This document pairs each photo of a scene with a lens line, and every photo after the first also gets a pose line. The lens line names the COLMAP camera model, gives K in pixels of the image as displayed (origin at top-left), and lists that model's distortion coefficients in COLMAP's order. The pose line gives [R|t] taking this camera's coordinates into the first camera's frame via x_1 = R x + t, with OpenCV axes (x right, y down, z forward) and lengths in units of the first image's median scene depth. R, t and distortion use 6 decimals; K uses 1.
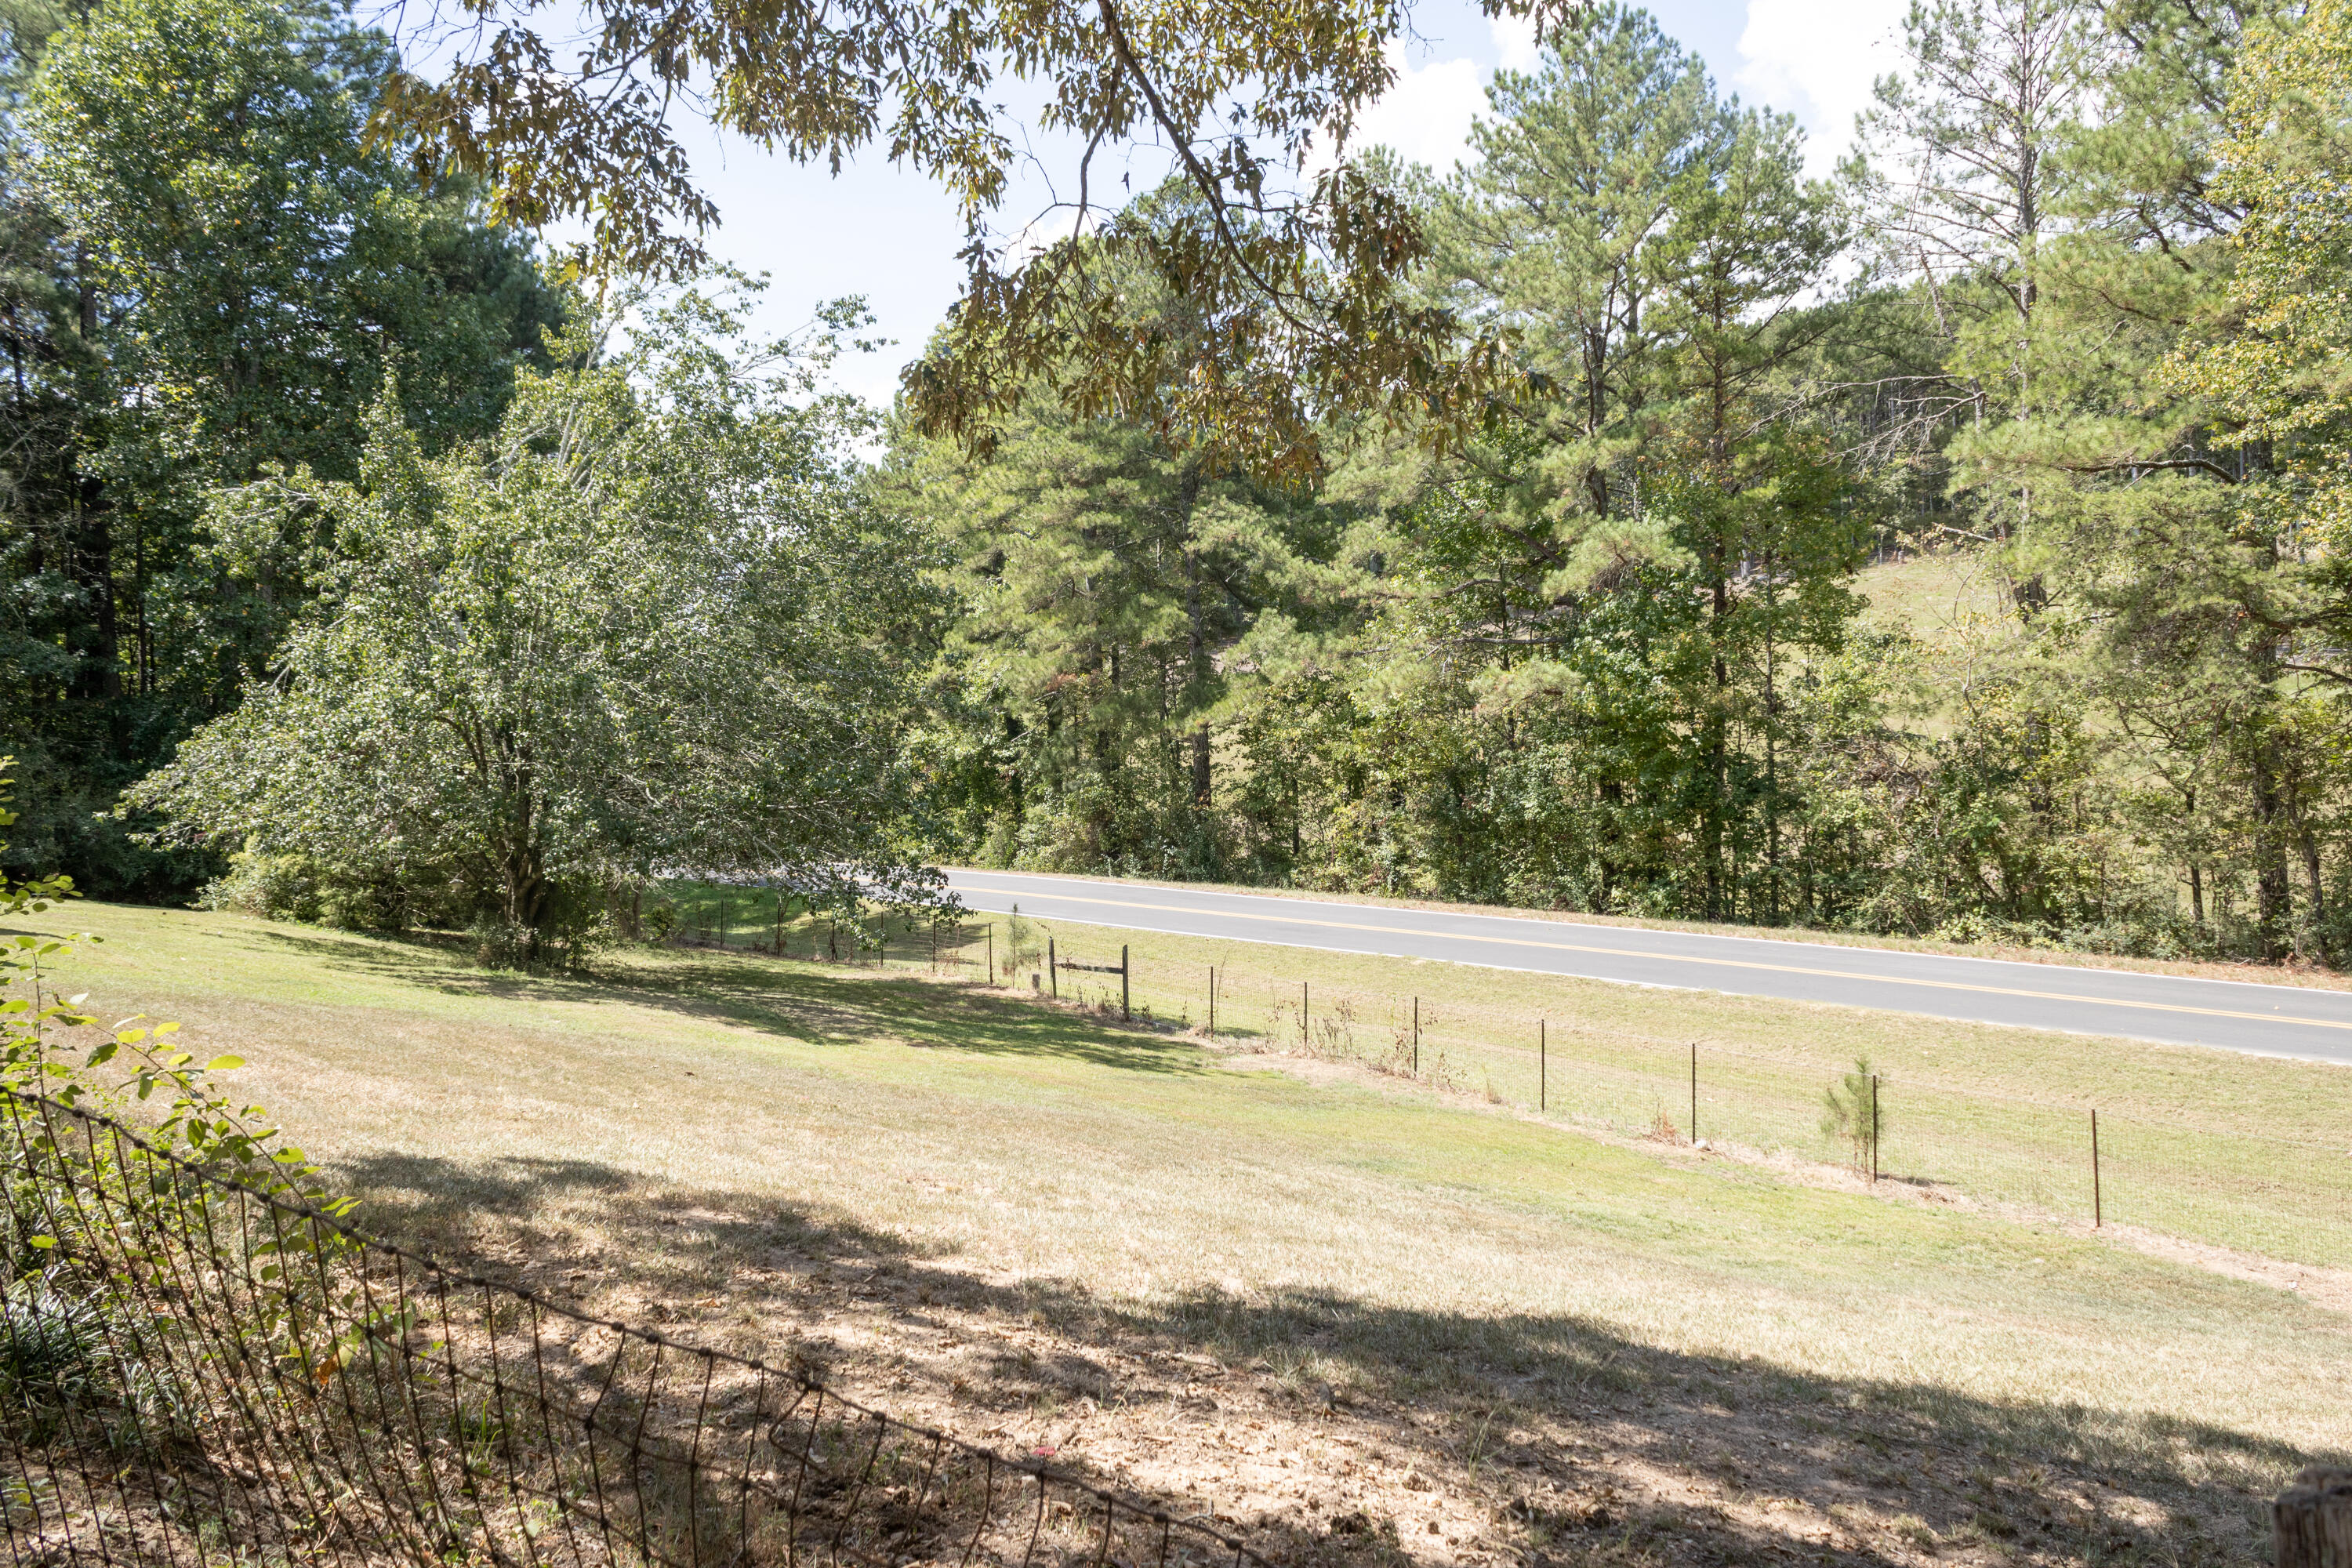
lens RADIAL K [[1908.5, 0, 1176.0], [0, 1908.5, 784.0], [0, 0, 1]] dist [0.076630, -0.096696]
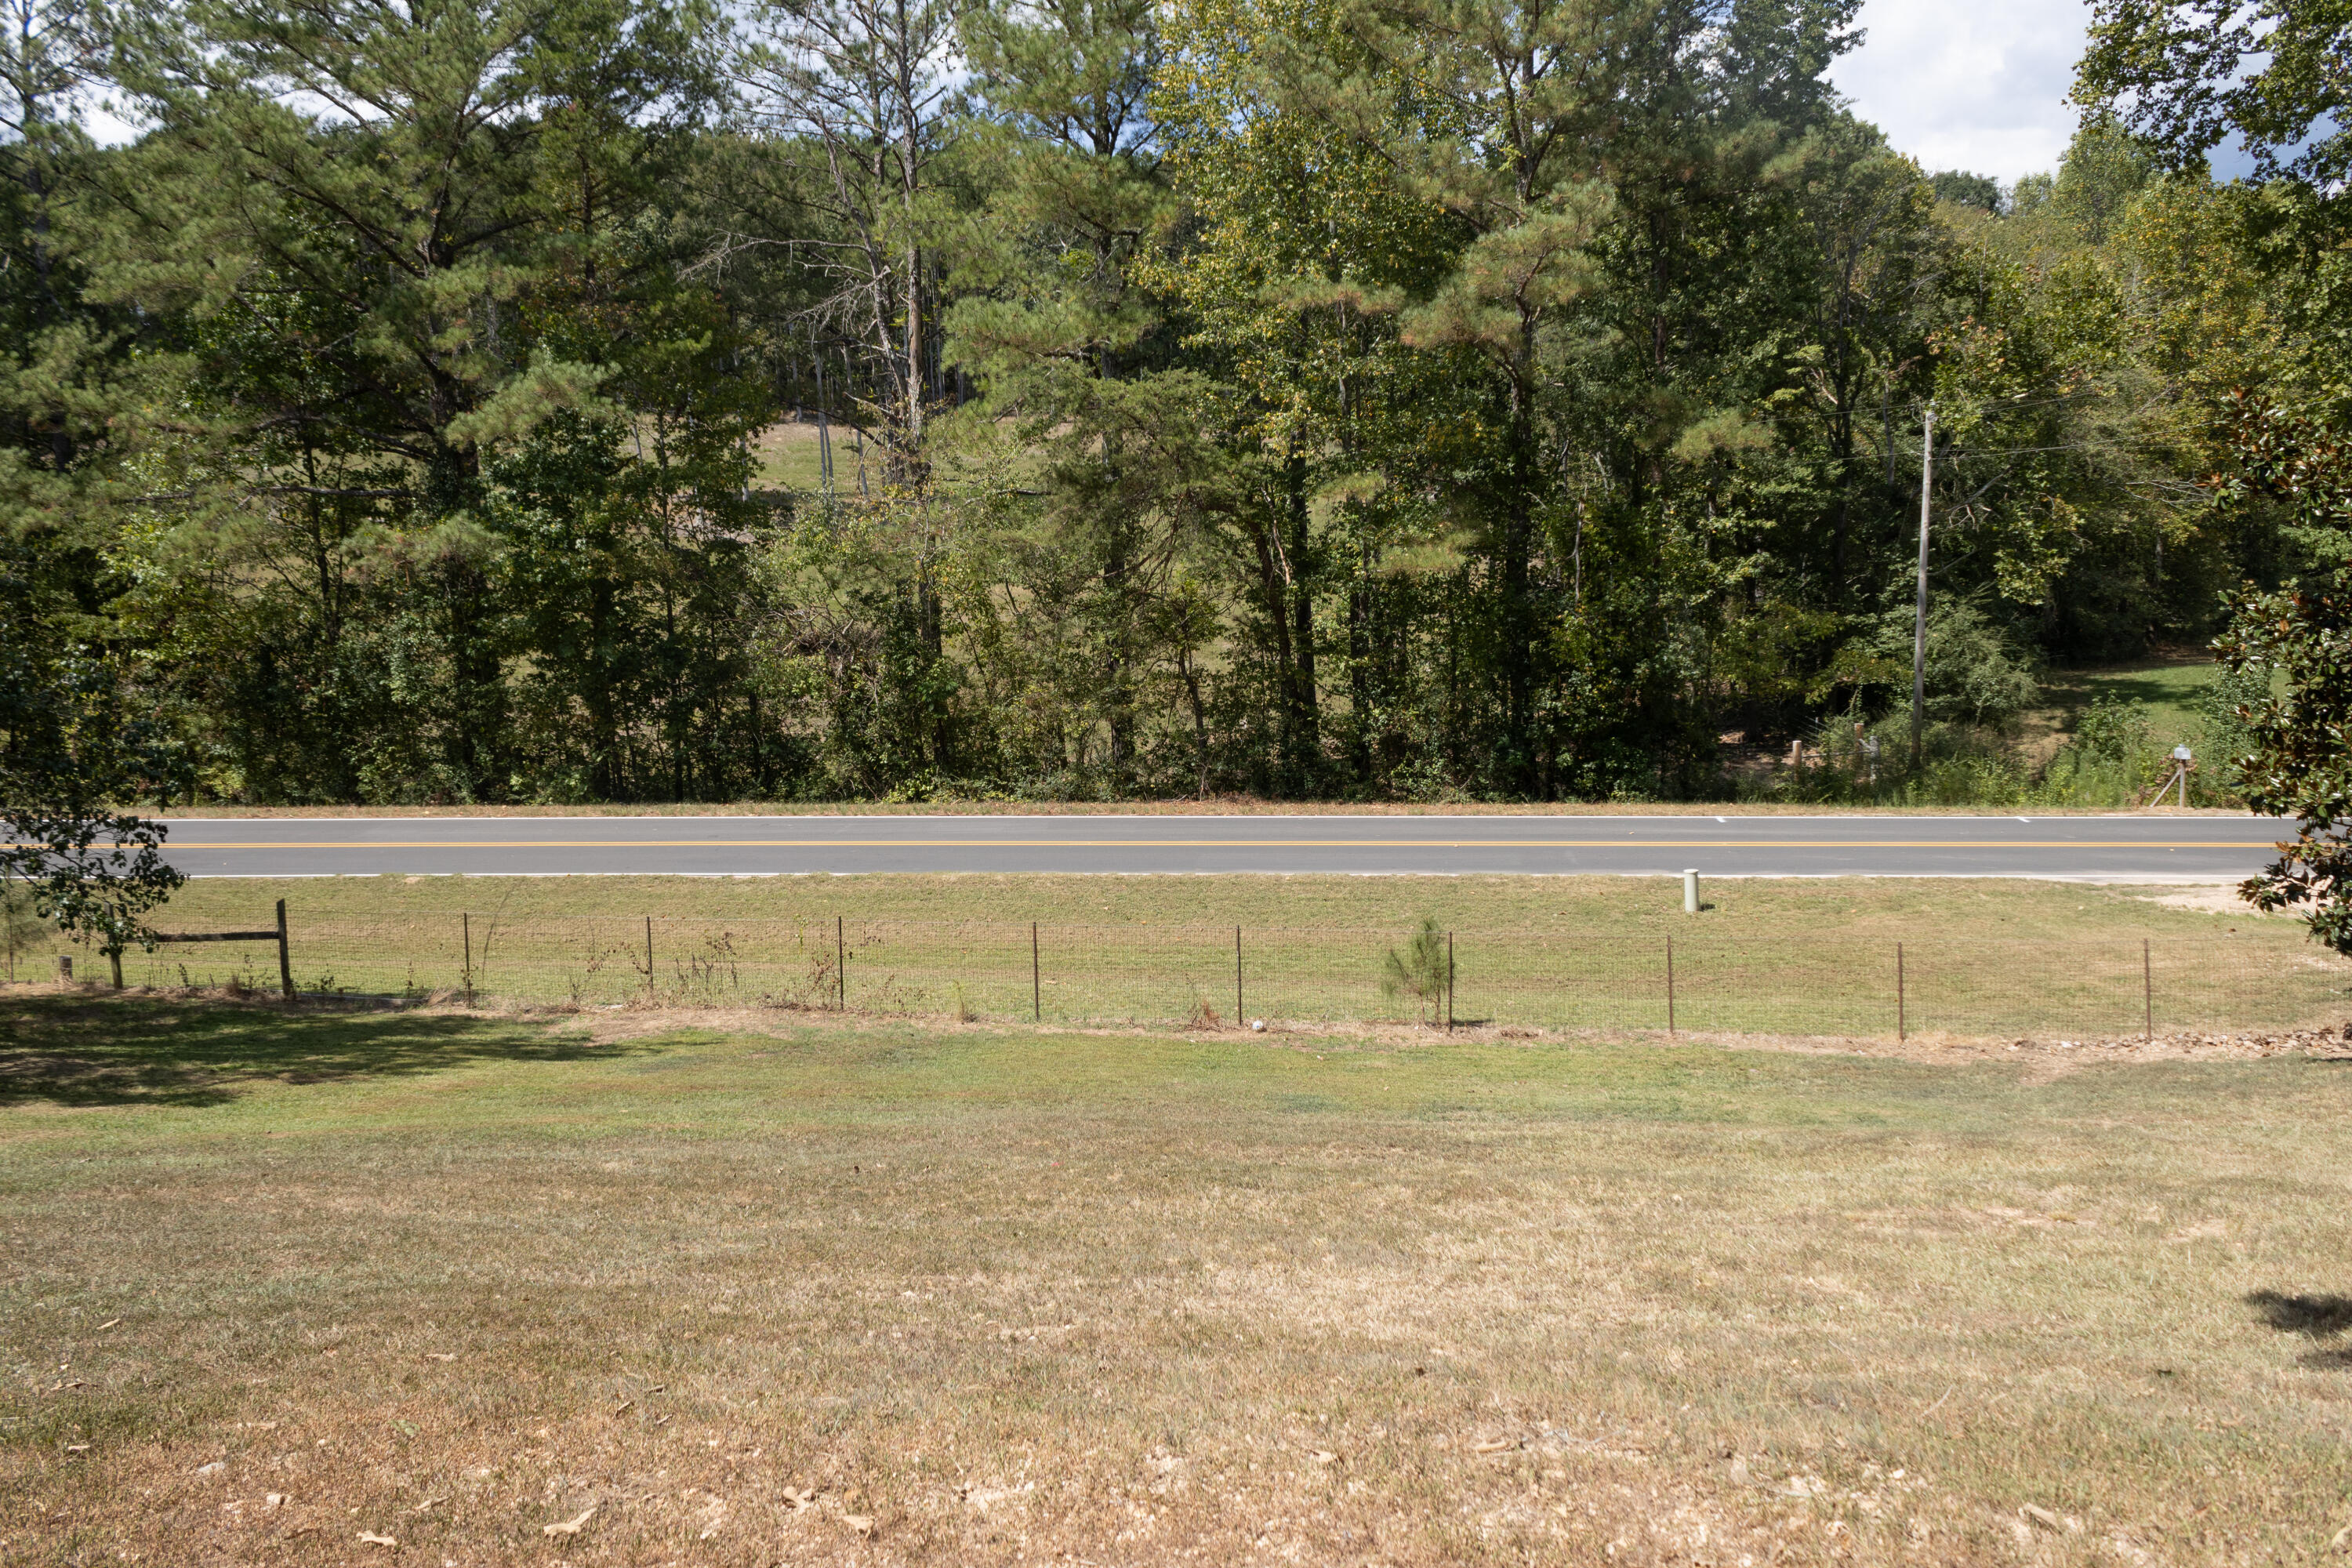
lens RADIAL K [[1908.5, 0, 1176.0], [0, 1908.5, 784.0], [0, 0, 1]] dist [0.076630, -0.096696]
pose [[0.709153, -0.075768, 0.700972, -0.223896], [0.024836, 0.996276, 0.082562, -0.009781], [-0.704617, -0.041140, 0.708394, 0.171055]]
